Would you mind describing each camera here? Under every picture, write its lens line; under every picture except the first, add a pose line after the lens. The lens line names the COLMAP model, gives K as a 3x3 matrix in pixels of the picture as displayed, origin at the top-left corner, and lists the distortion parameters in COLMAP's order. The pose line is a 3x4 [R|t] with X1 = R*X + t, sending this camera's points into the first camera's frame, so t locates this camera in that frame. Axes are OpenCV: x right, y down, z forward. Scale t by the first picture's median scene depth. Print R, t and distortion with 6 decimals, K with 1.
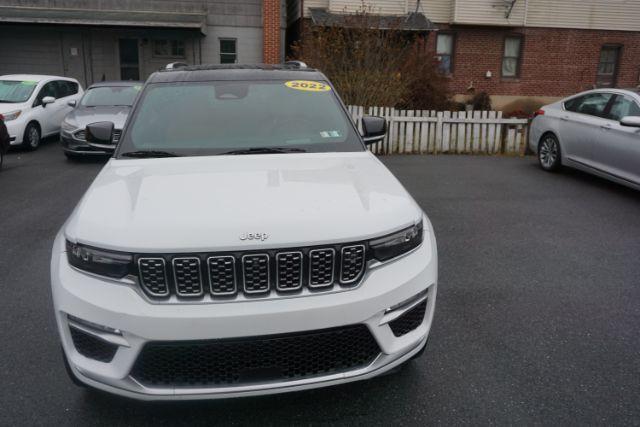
lens RADIAL K [[550.4, 0, 320.8], [0, 550.4, 218.3], [0, 0, 1]] dist [-0.003219, 0.021306]
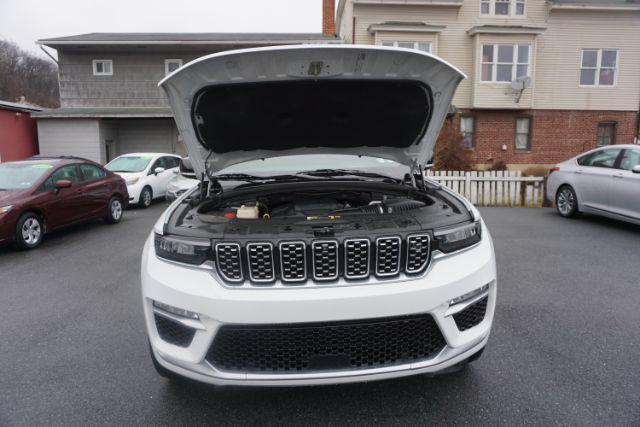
lens RADIAL K [[445.3, 0, 321.3], [0, 445.3, 208.8], [0, 0, 1]] dist [-0.038851, 0.036240]
pose [[0.994570, -0.009837, -0.103600, -0.028617], [-0.003386, 0.991936, -0.126696, 0.086221], [0.104011, 0.126358, 0.986517, 0.121422]]
